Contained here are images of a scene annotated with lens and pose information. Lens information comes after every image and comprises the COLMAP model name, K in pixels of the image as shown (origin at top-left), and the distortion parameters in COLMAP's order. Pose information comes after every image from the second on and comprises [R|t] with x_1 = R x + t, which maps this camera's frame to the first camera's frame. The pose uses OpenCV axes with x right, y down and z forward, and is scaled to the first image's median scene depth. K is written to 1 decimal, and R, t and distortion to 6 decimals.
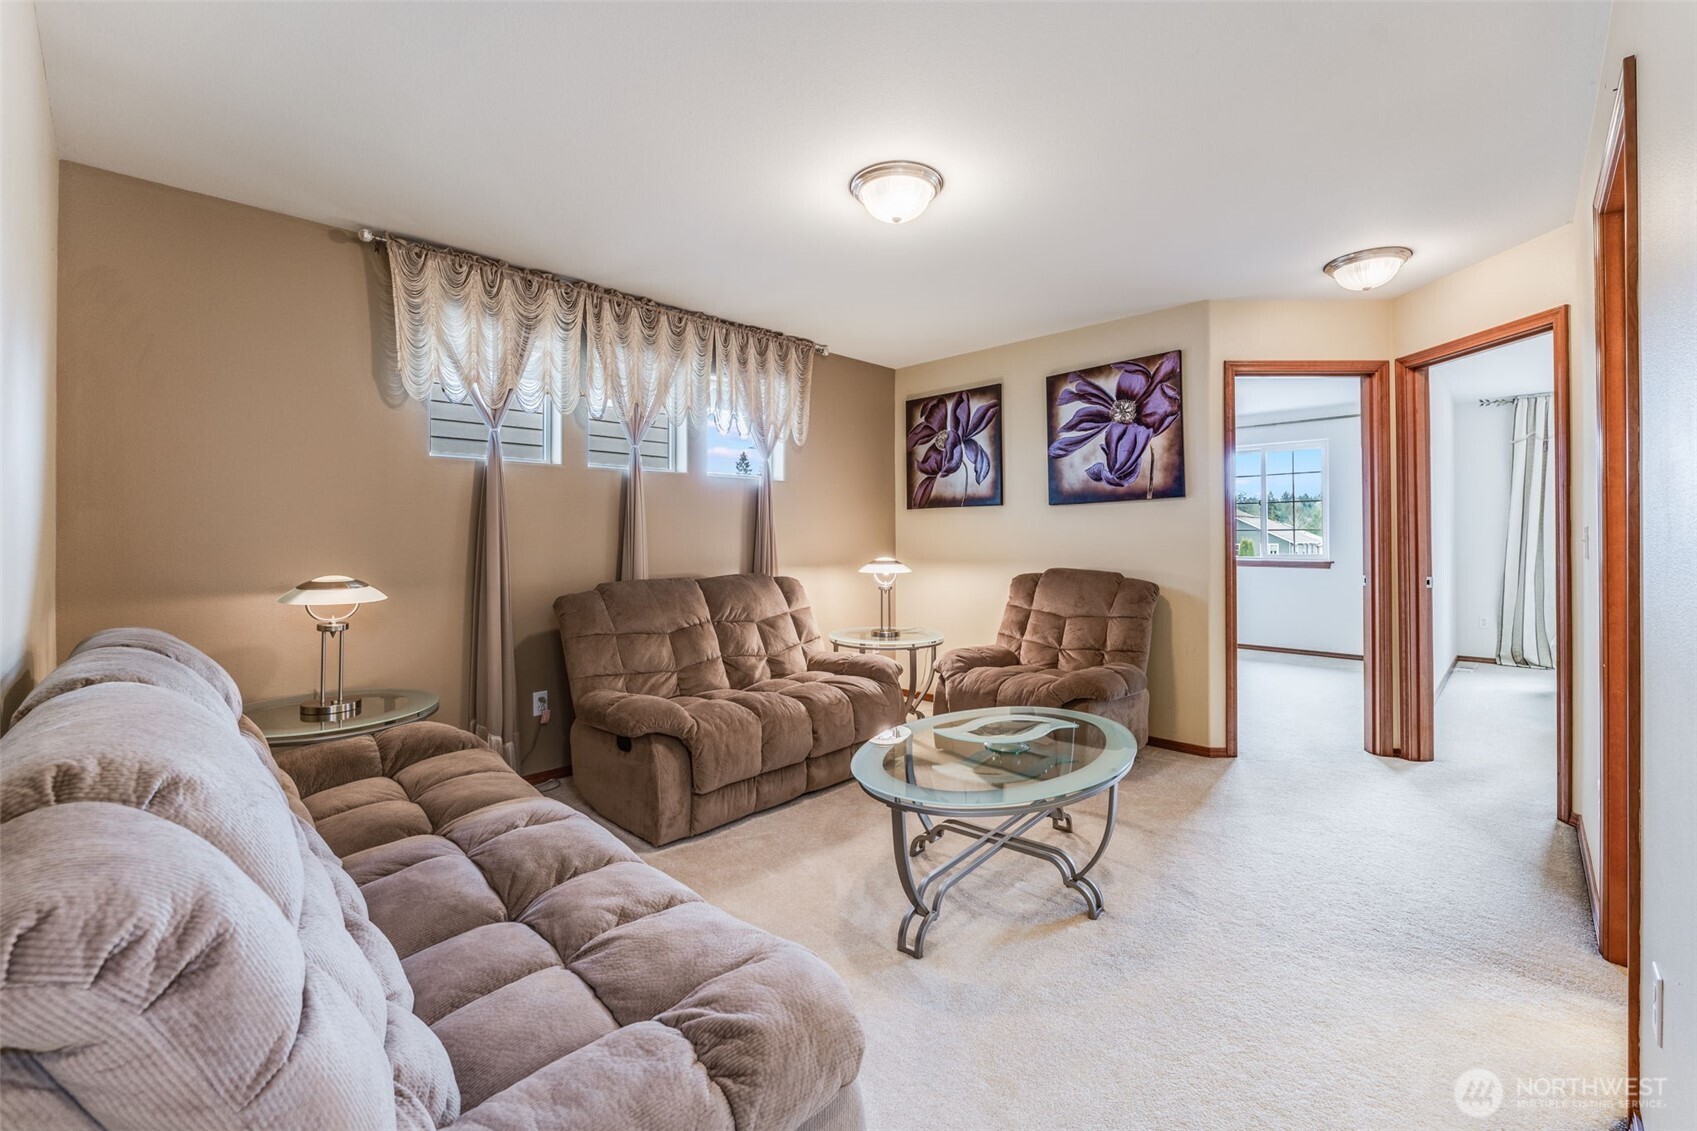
lens RADIAL K [[724.8, 0, 848.4], [0, 724.8, 560.5], [0, 0, 1]] dist [-0.003706, -0.000477]
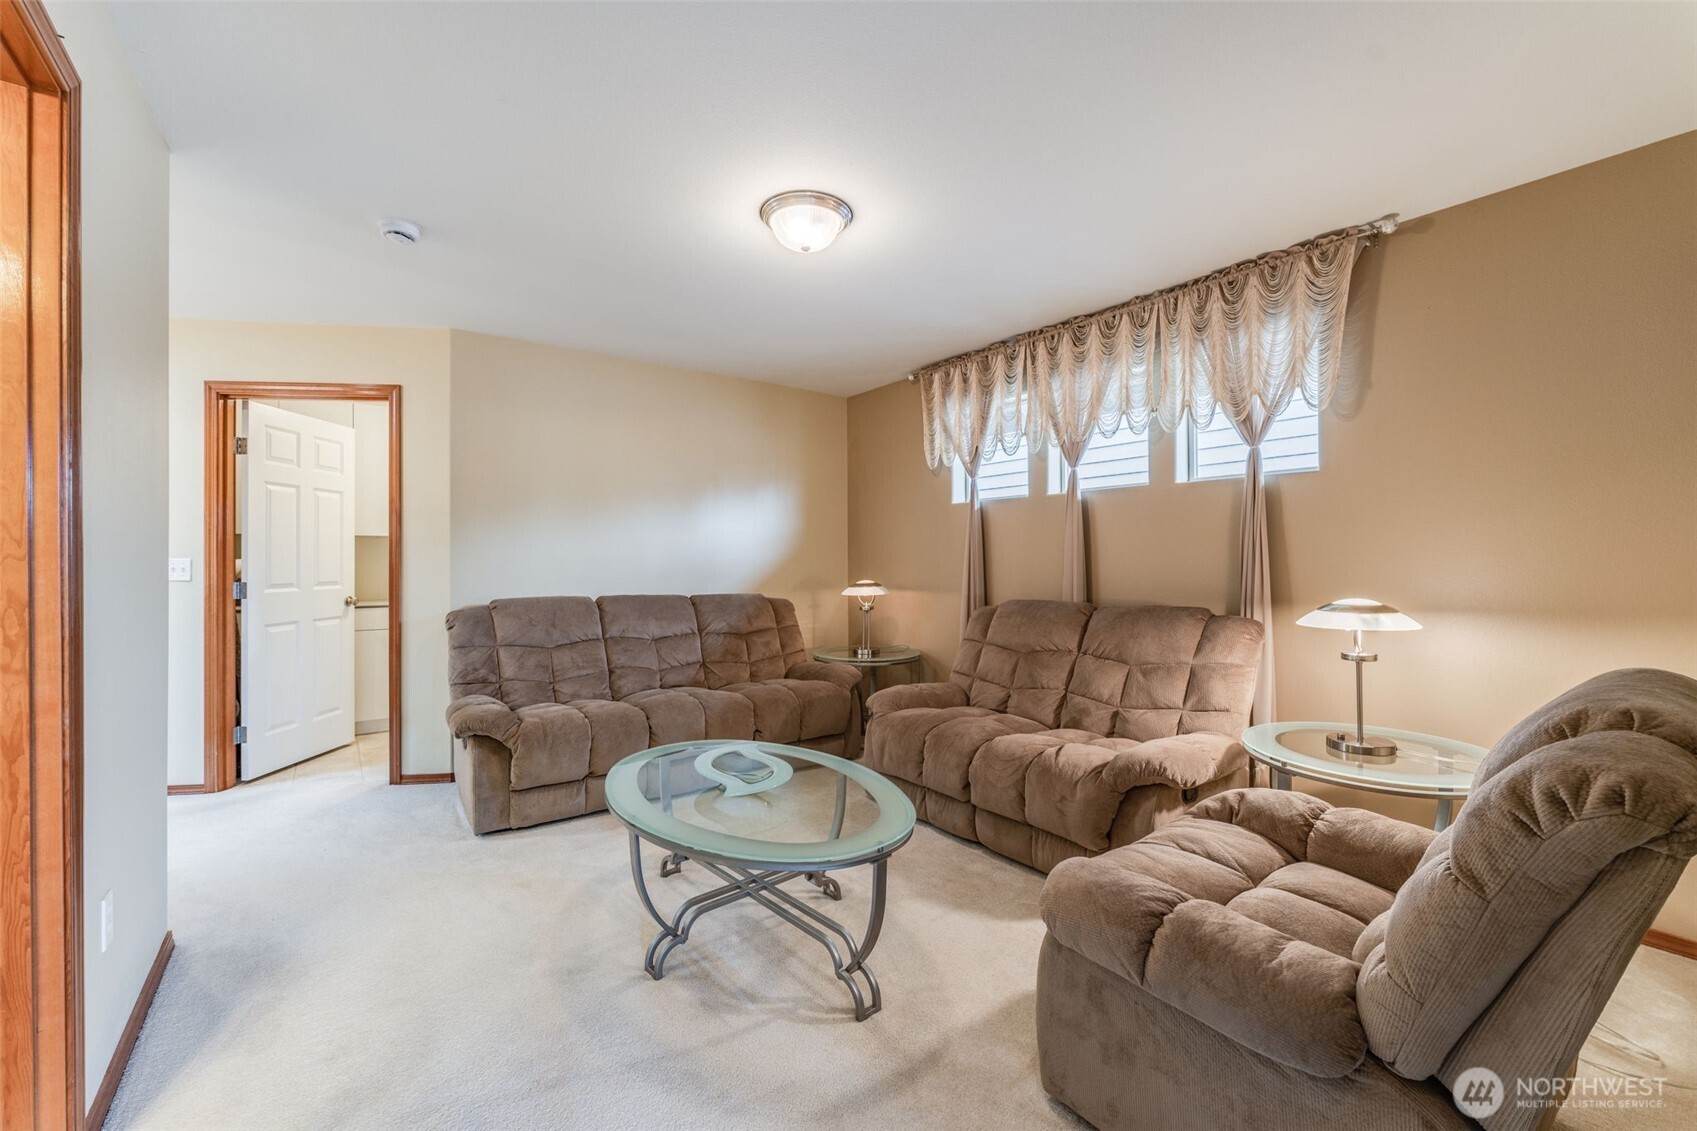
lens RADIAL K [[724.8, 0, 848.4], [0, 724.8, 560.5], [0, 0, 1]] dist [-0.003706, -0.000477]
pose [[-0.186317, -0.000613, -0.982489, 0.776876], [-0.035129, 0.999365, 0.006039, -0.025821], [0.981861, 0.035639, -0.186220, 0.922264]]
